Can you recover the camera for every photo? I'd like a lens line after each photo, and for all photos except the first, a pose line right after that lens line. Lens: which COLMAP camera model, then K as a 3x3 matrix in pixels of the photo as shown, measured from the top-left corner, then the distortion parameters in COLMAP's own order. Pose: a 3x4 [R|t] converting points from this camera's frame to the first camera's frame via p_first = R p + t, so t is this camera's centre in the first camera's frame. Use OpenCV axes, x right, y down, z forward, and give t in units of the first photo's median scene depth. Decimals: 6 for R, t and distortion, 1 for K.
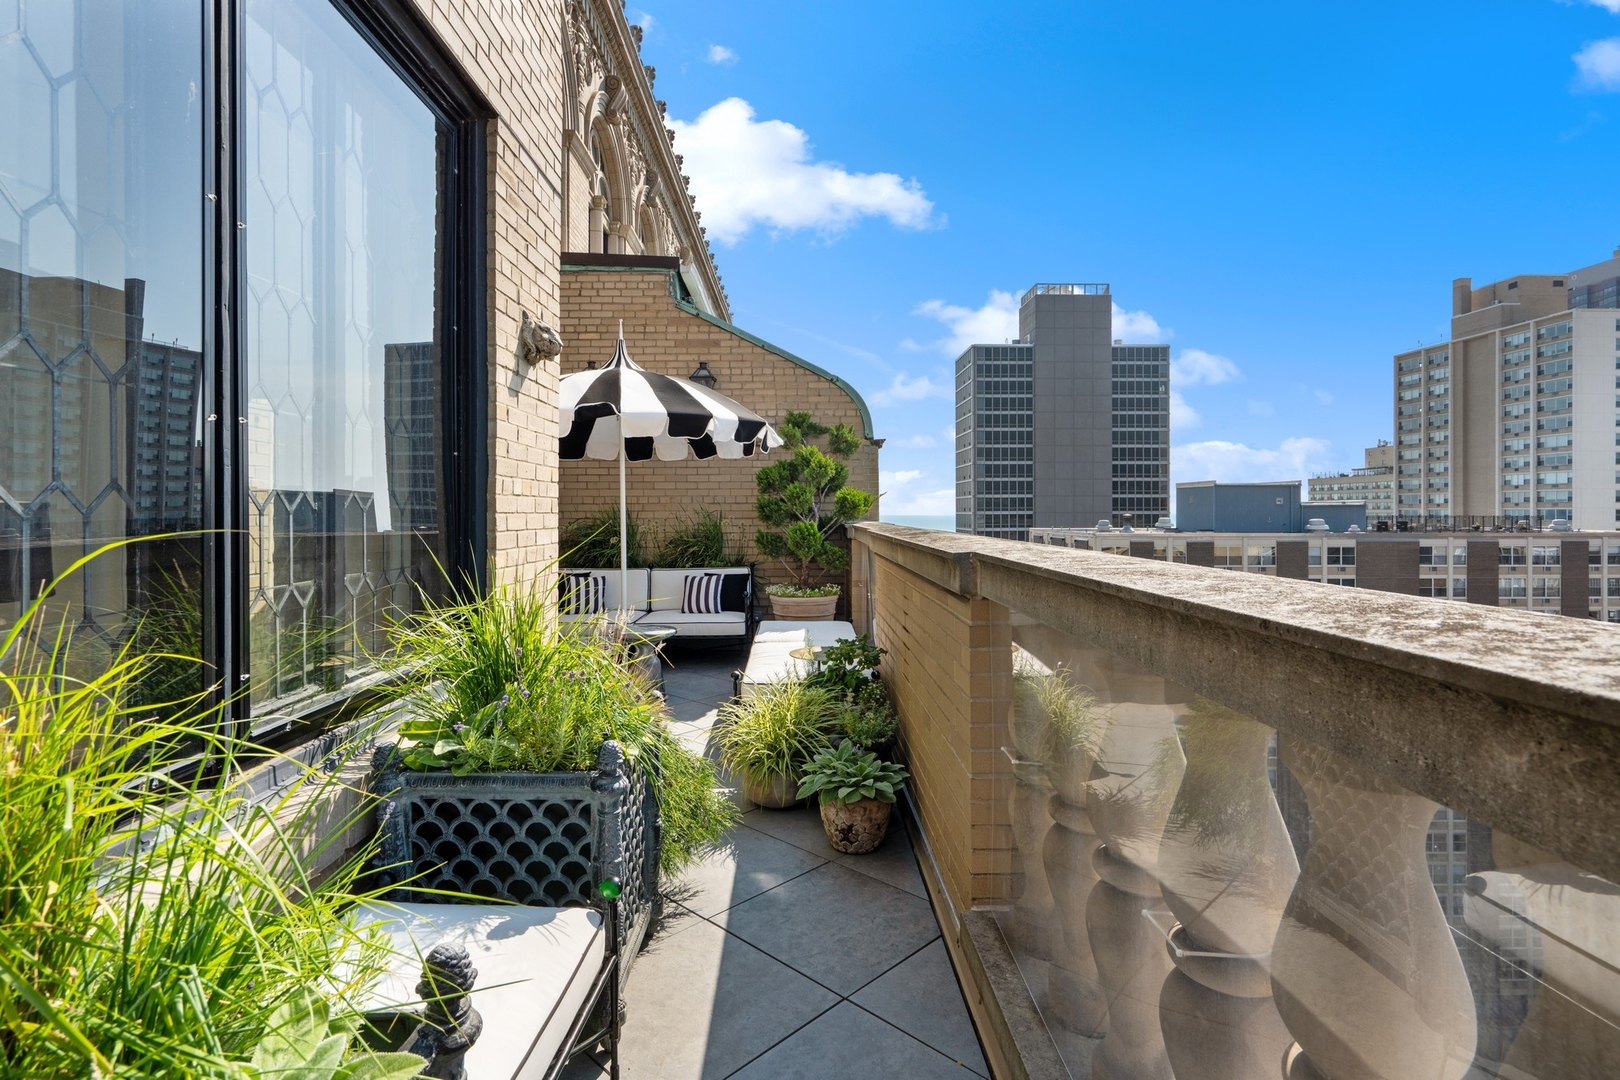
lens RADIAL K [[790.3, 0, 803.7], [0, 790.3, 514.2], [0, 0, 1]] dist [0.002531, 0.000023]
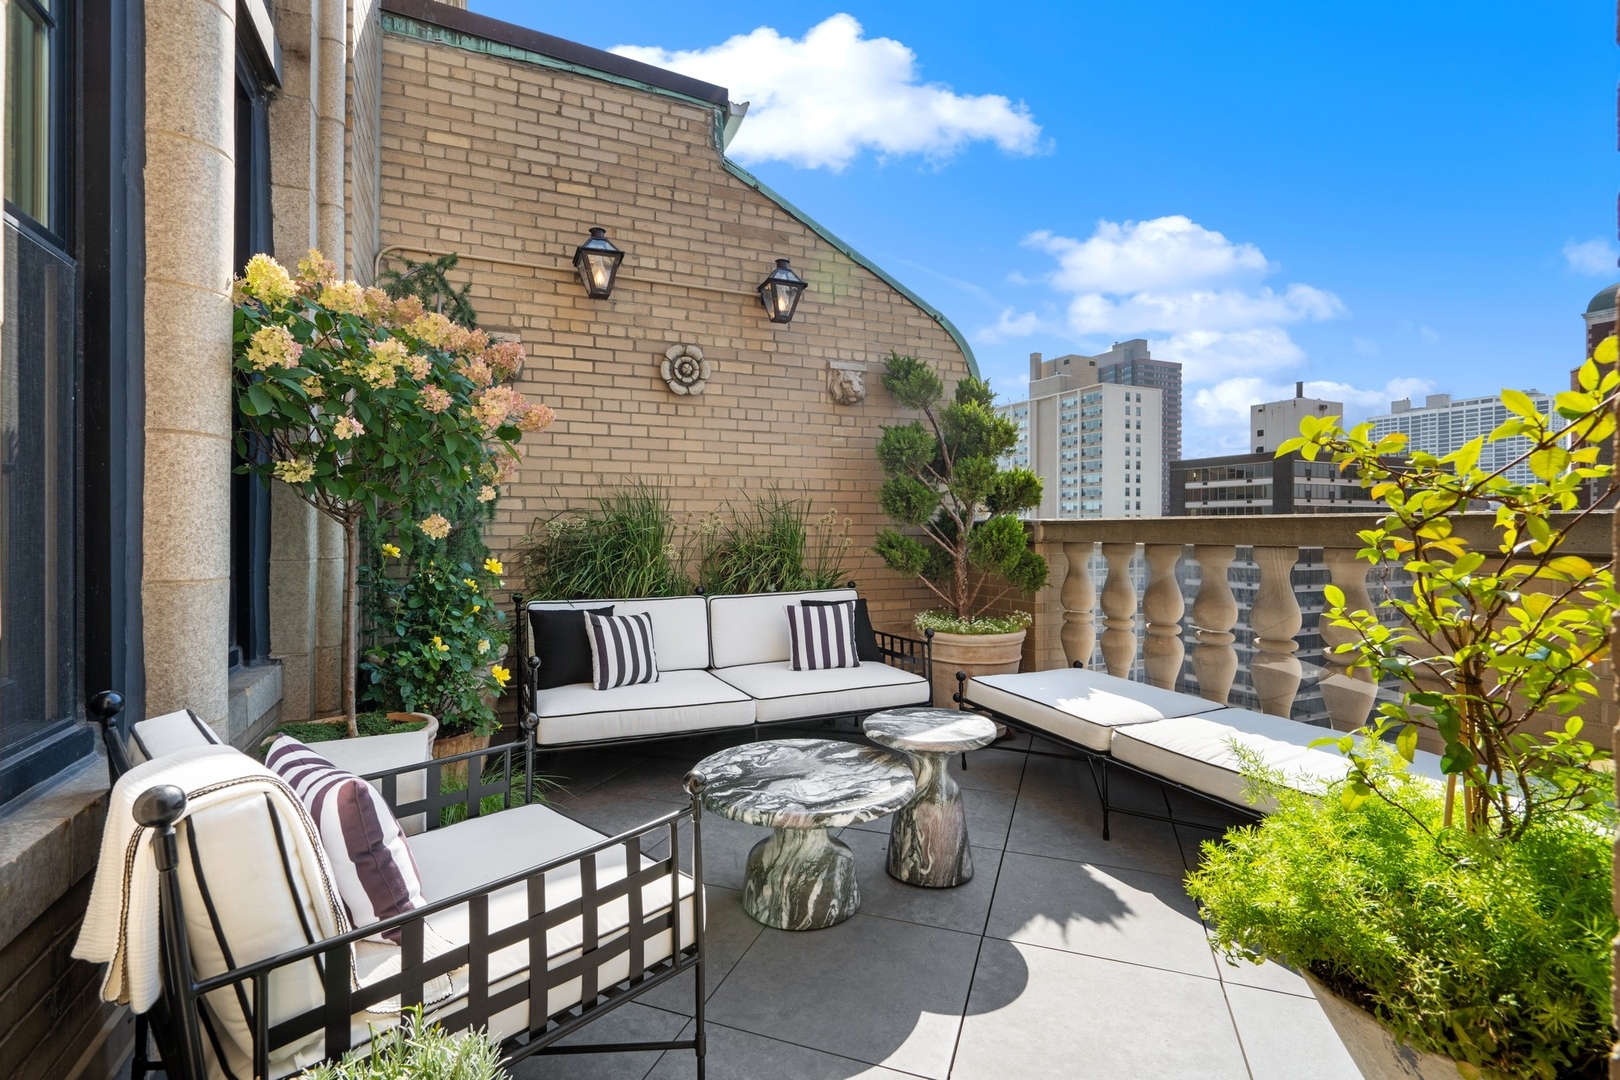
lens RADIAL K [[741.8, 0, 805.0], [0, 741.8, 530.4], [0, 0, 1]] dist [-0.003758, 0.001242]
pose [[0.914811, 0.001880, 0.403877, -0.334254], [-0.001032, 0.999997, -0.002319, 0.020592], [-0.403880, 0.001704, 0.914810, 0.445616]]
